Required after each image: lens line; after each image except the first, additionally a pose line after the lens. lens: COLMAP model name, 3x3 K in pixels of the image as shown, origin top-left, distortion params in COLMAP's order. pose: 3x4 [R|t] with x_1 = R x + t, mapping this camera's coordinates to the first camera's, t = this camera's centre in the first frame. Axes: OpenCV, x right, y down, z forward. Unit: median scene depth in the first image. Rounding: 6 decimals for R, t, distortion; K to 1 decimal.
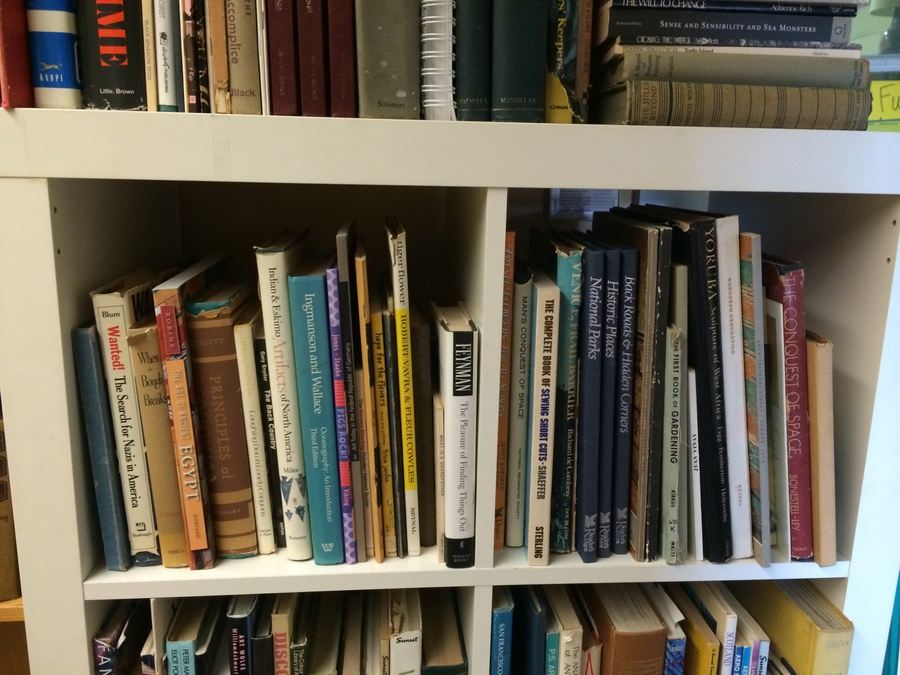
lens RADIAL K [[775.2, 0, 450.0], [0, 775.2, 337.5], [0, 0, 1]] dist [0.089992, -0.124286]
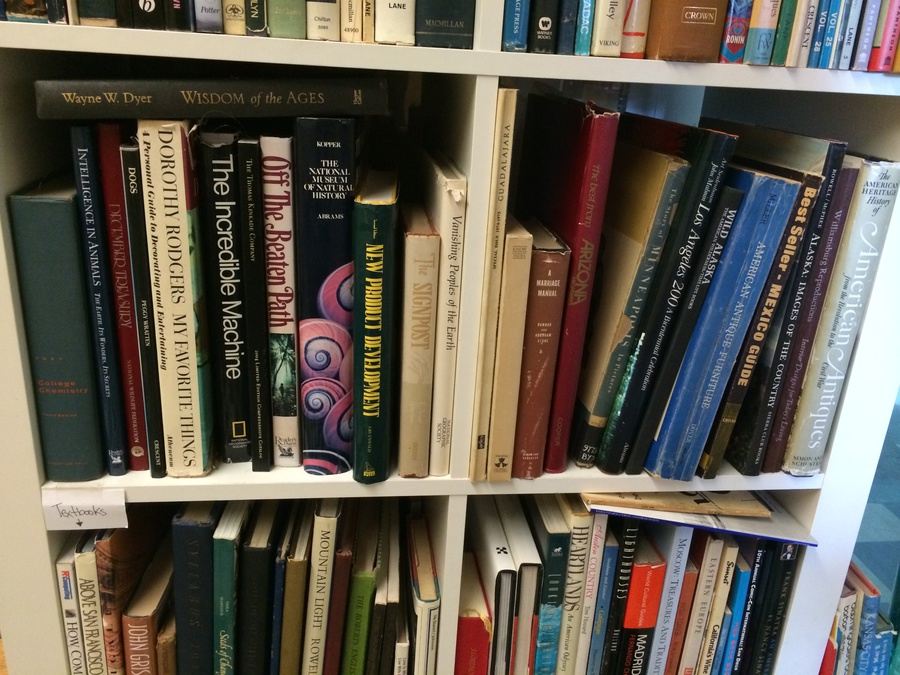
lens RADIAL K [[775.2, 0, 450.0], [0, 775.2, 337.5], [0, 0, 1]] dist [0.089992, -0.124286]
pose [[0.999055, 0.017042, 0.039989, -0.016555], [-0.022066, 0.991429, 0.128773, 0.482522], [-0.037451, -0.129534, 0.990867, 0.170870]]
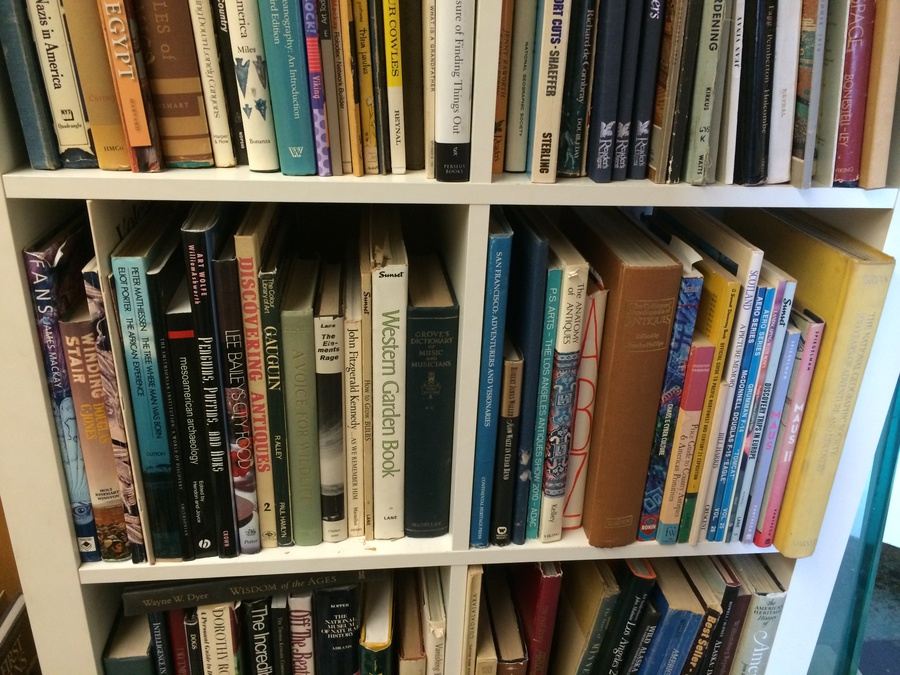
lens RADIAL K [[775.2, 0, 450.0], [0, 775.2, 337.5], [0, 0, 1]] dist [0.089992, -0.124286]
pose [[0.999695, 0.006541, 0.023802, -0.009203], [-0.011069, 0.980660, 0.195403, 0.294216], [-0.022064, -0.195607, 0.980434, 0.128950]]
